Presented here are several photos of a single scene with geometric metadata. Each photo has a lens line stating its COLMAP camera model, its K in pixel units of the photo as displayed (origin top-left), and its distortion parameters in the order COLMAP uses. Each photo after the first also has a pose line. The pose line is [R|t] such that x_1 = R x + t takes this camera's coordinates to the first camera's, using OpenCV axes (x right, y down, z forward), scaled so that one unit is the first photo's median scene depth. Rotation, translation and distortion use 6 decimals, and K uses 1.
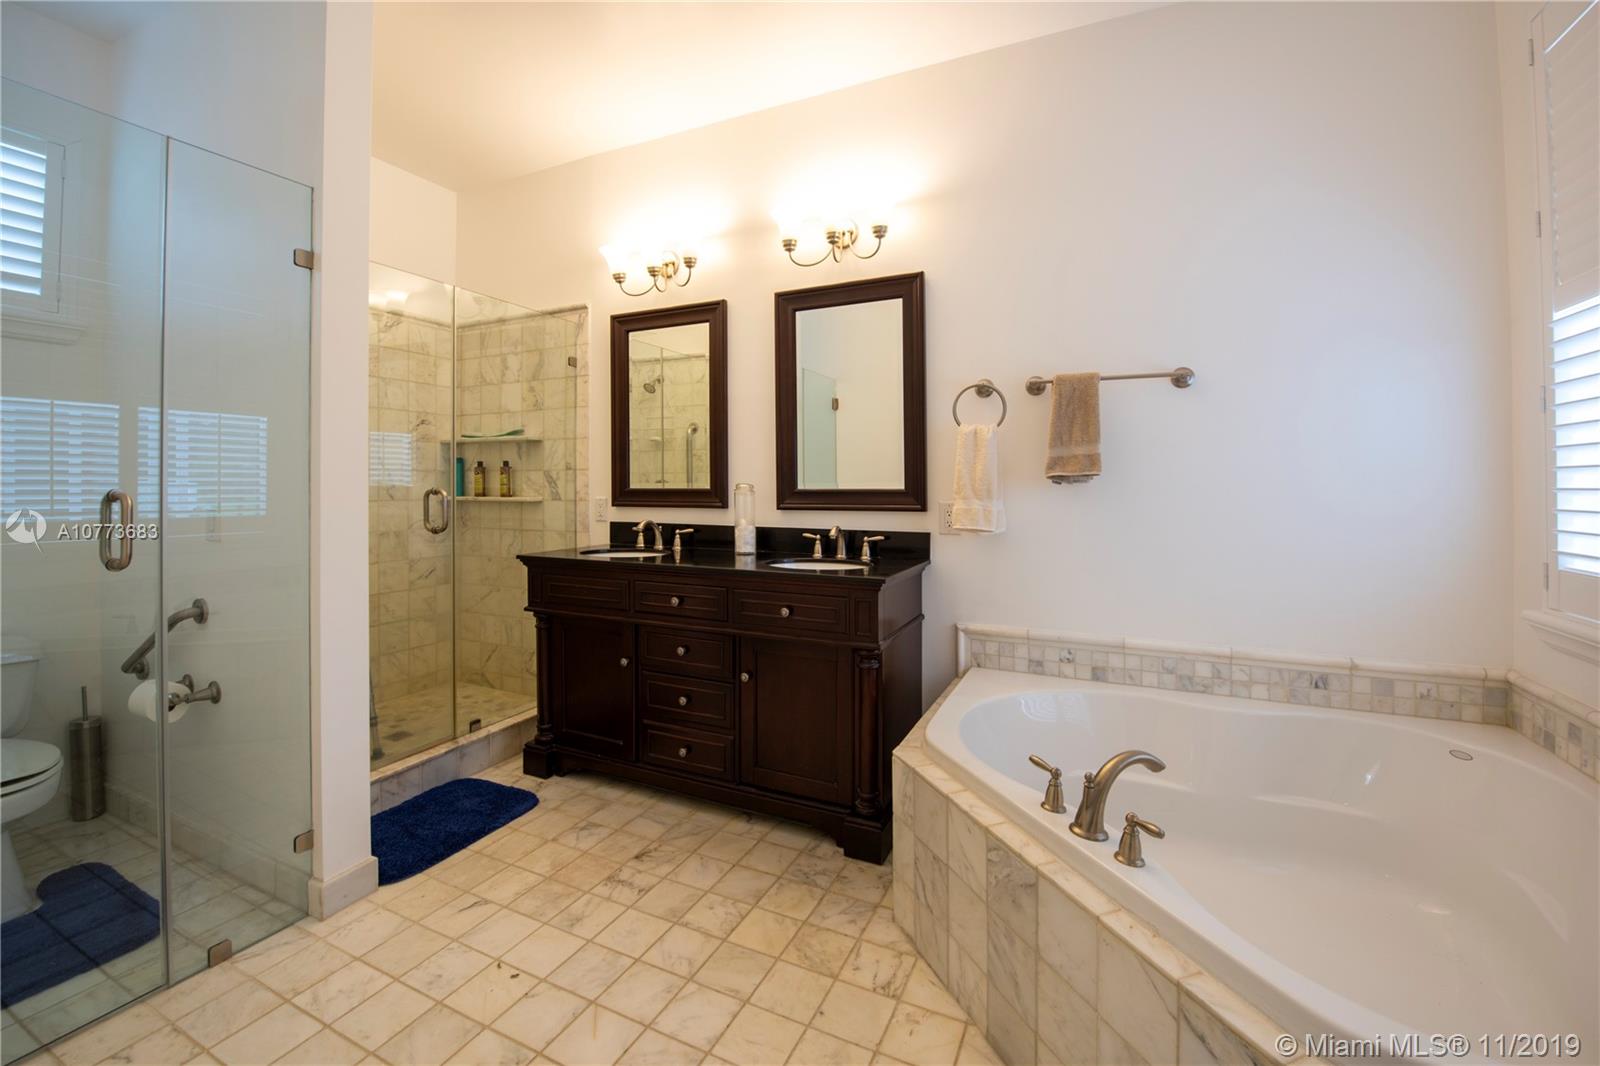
lens RADIAL K [[665.2, 0, 814.9], [0, 665.2, 481.4], [0, 0, 1]] dist [-0.021248, -0.000875]
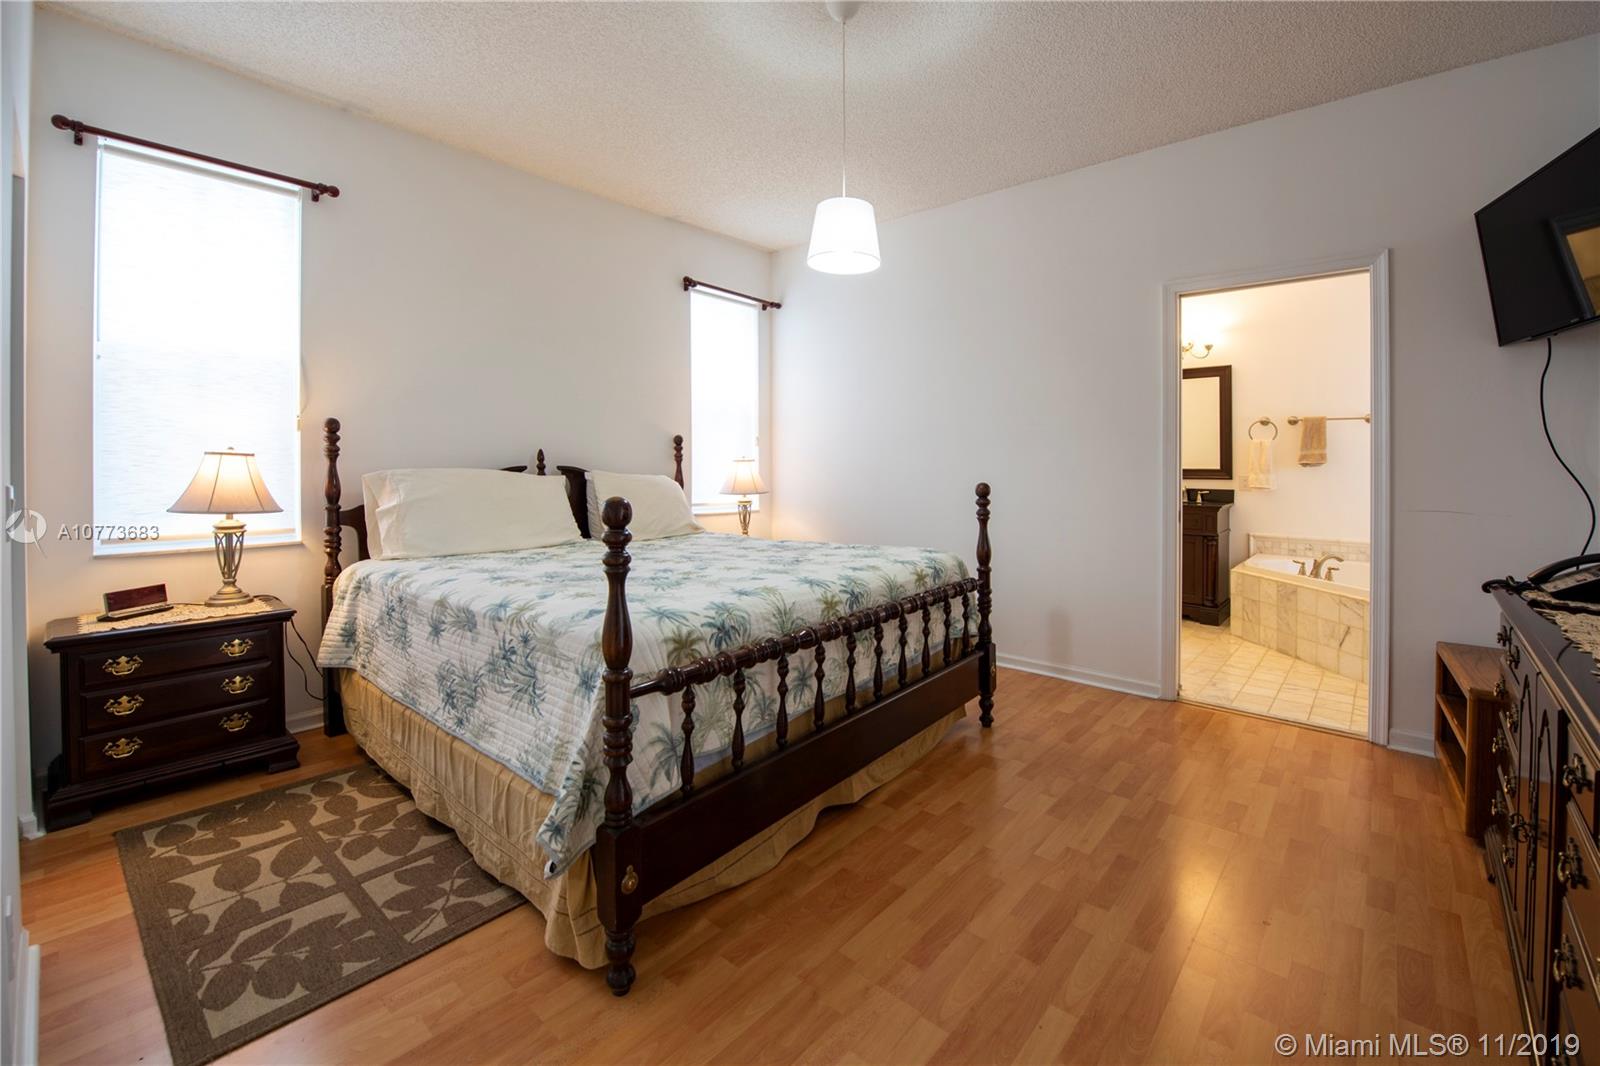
lens RADIAL K [[665.8, 0, 808.1], [0, 665.8, 459.3], [0, 0, 1]] dist [-0.024104, -0.000143]
pose [[0.956086, 0.005494, -0.293034, -0.550790], [-0.005406, 0.999985, 0.001111, -0.014509], [0.293036, 0.000521, 0.956101, -1.511674]]
